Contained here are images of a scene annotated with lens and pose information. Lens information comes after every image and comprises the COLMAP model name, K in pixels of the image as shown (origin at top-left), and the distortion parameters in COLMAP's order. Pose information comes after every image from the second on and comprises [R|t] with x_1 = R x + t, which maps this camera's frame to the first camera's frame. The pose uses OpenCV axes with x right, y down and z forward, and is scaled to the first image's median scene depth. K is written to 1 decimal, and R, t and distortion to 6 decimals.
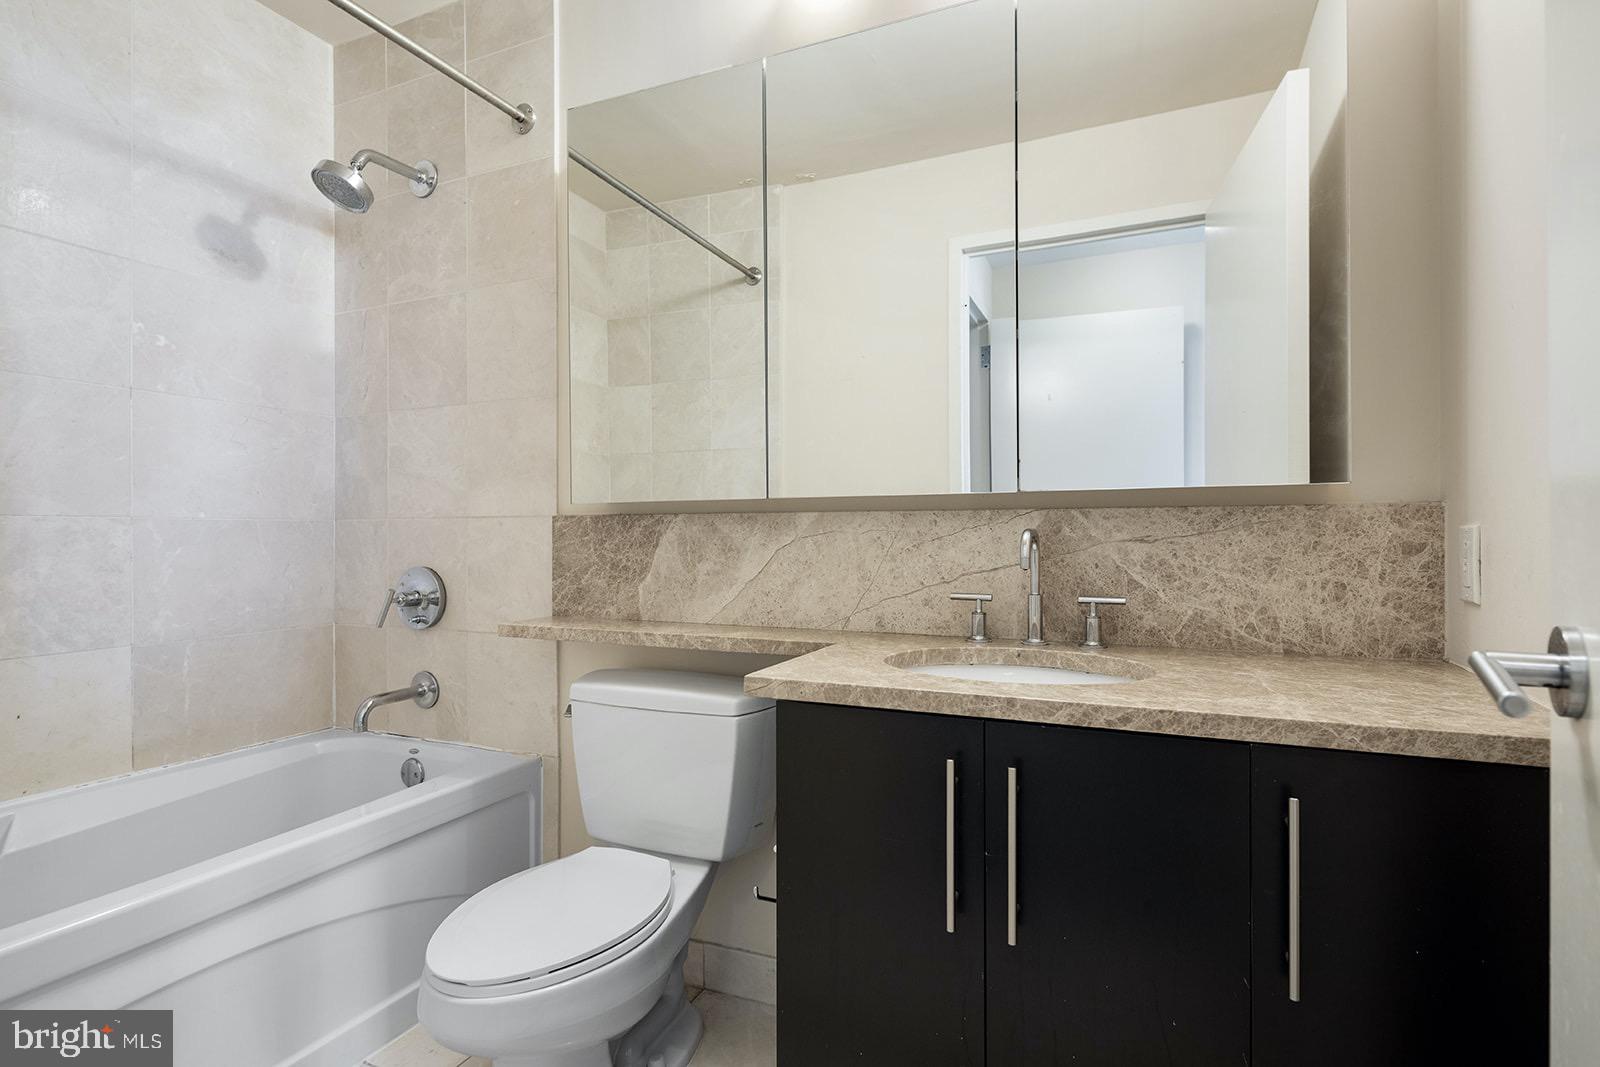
lens RADIAL K [[776.3, 0, 810.1], [0, 776.3, 533.0], [0, 0, 1]] dist [0.000596, -0.002030]
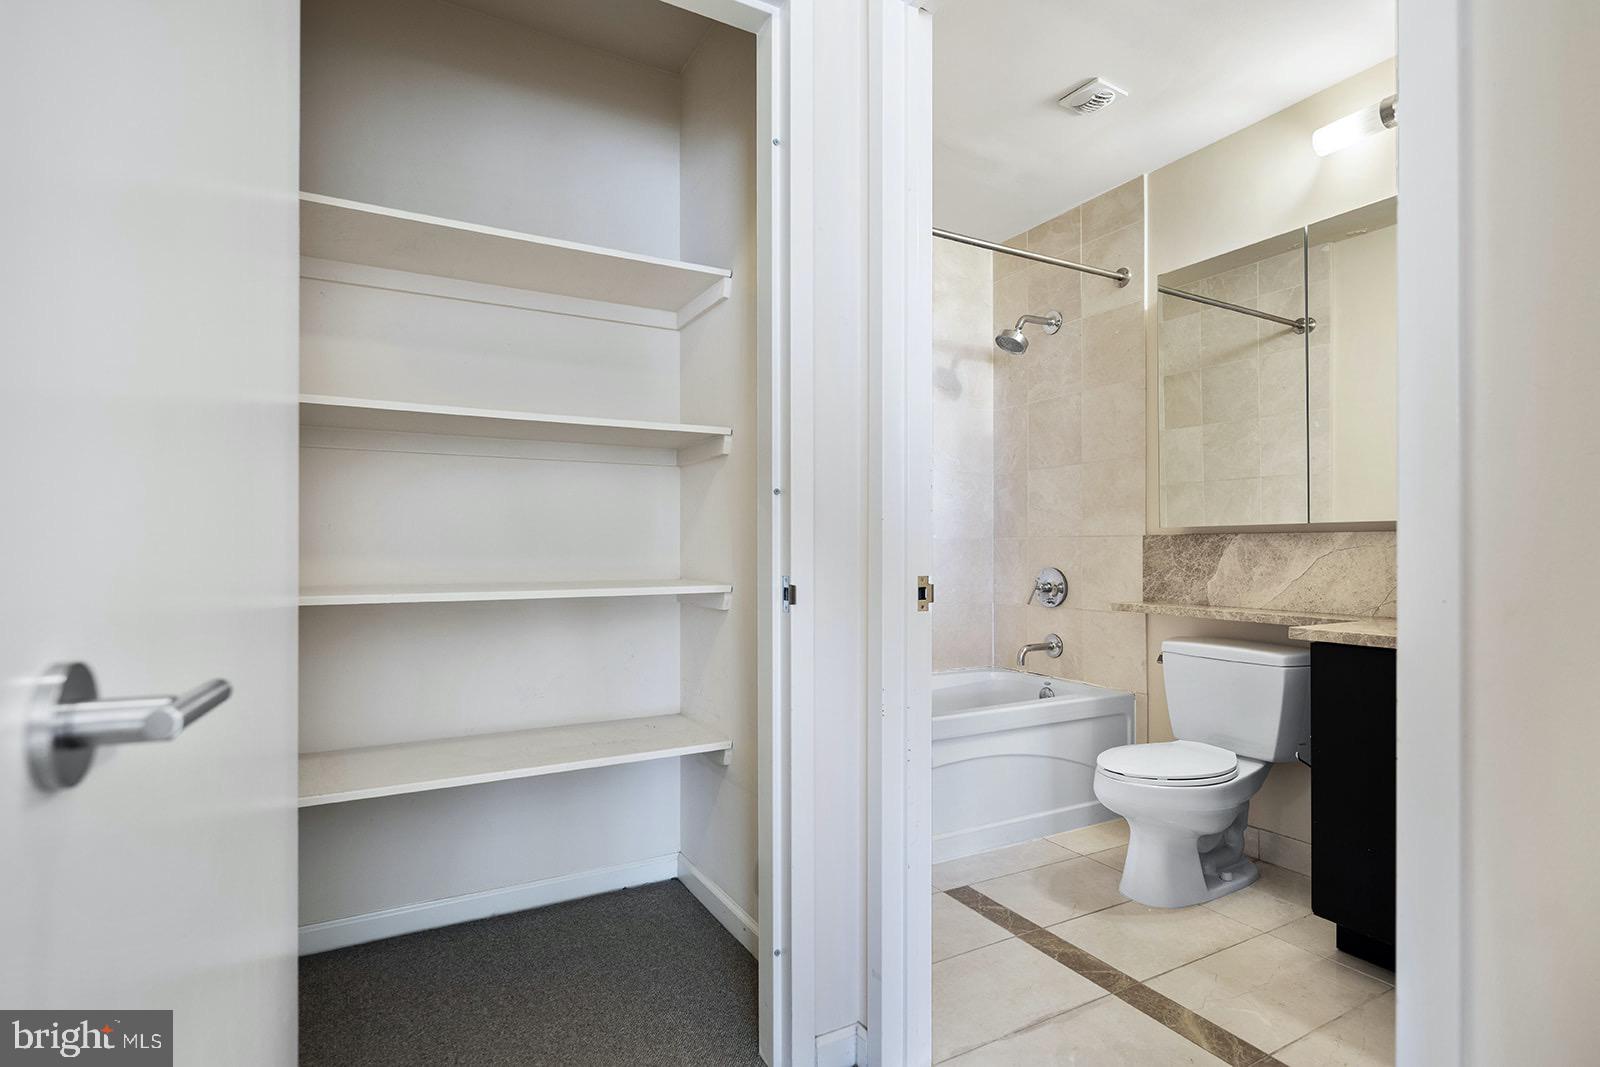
lens RADIAL K [[776.3, 0, 802.6], [0, 776.3, 542.6], [0, 0, 1]] dist [0.000596, -0.002030]
pose [[0.795099, -0.001821, -0.606477, 0.065830], [-0.001807, 0.999984, -0.005373, 0.001696], [0.606477, 0.005368, 0.795083, -0.666228]]
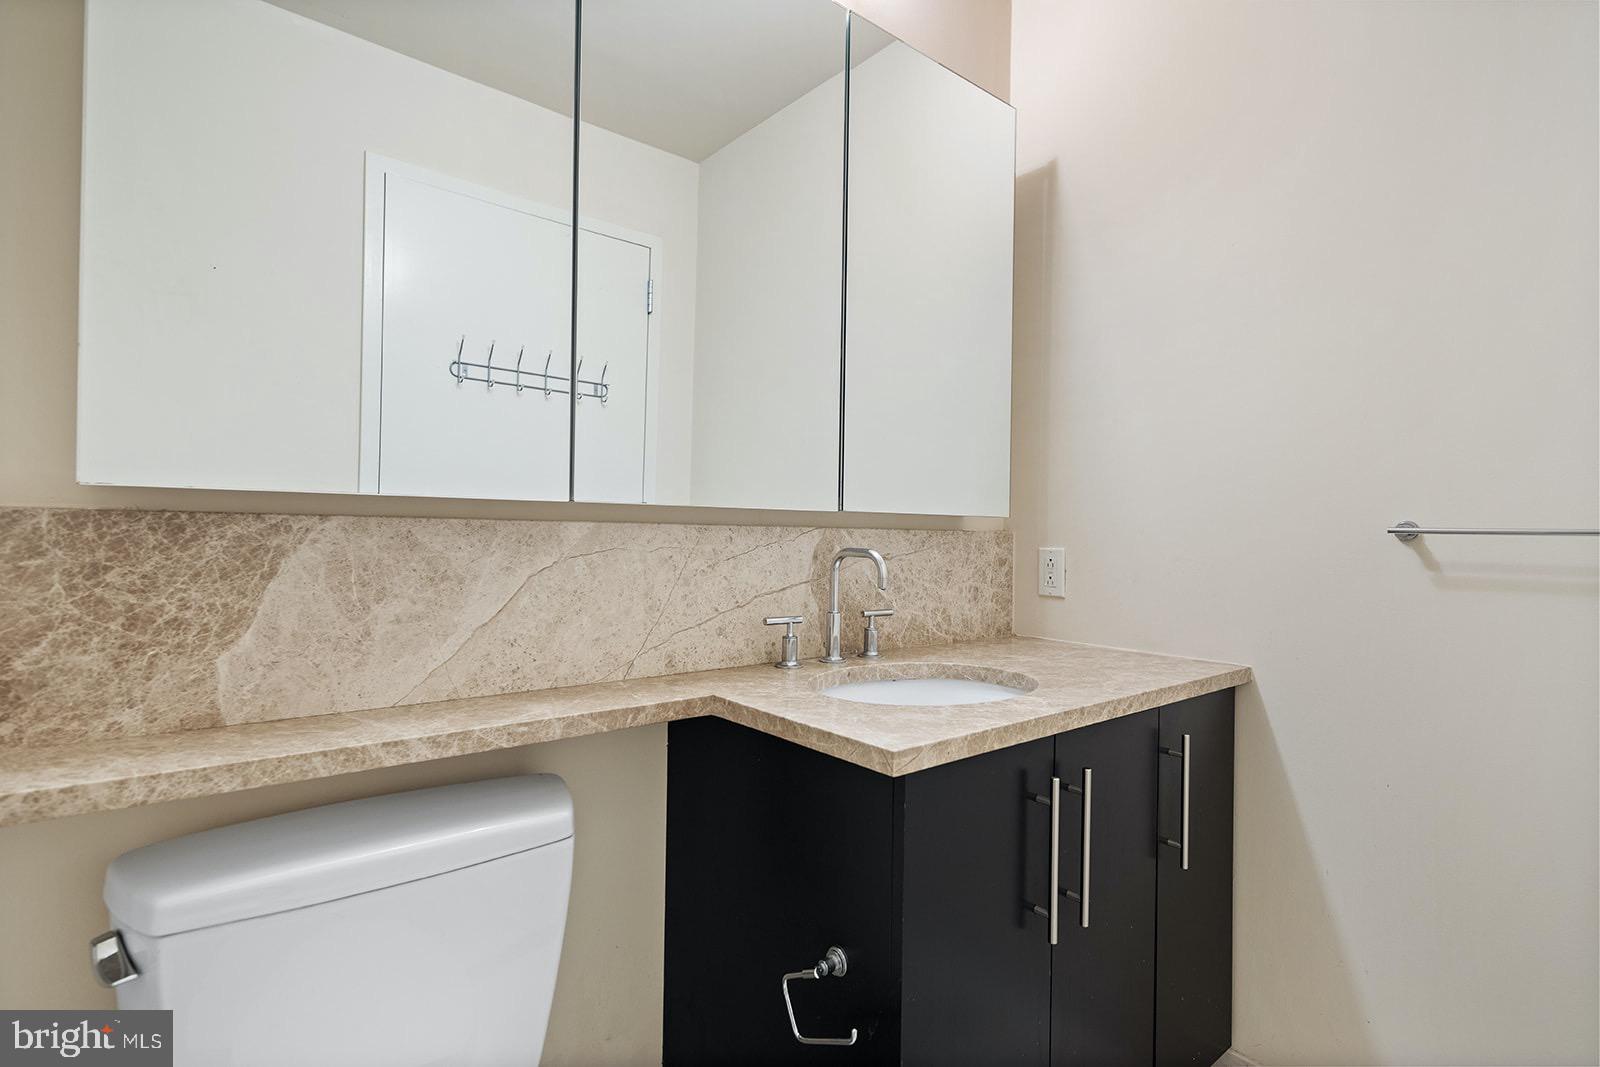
lens RADIAL K [[776.3, 0, 795.2], [0, 776.3, 531.3], [0, 0, 1]] dist [0.000596, -0.002030]
pose [[0.461020, 0.013957, 0.887280, -0.499418], [-0.016053, 0.999844, -0.007387, -0.014628], [-0.887245, -0.010838, 0.461172, 0.456158]]
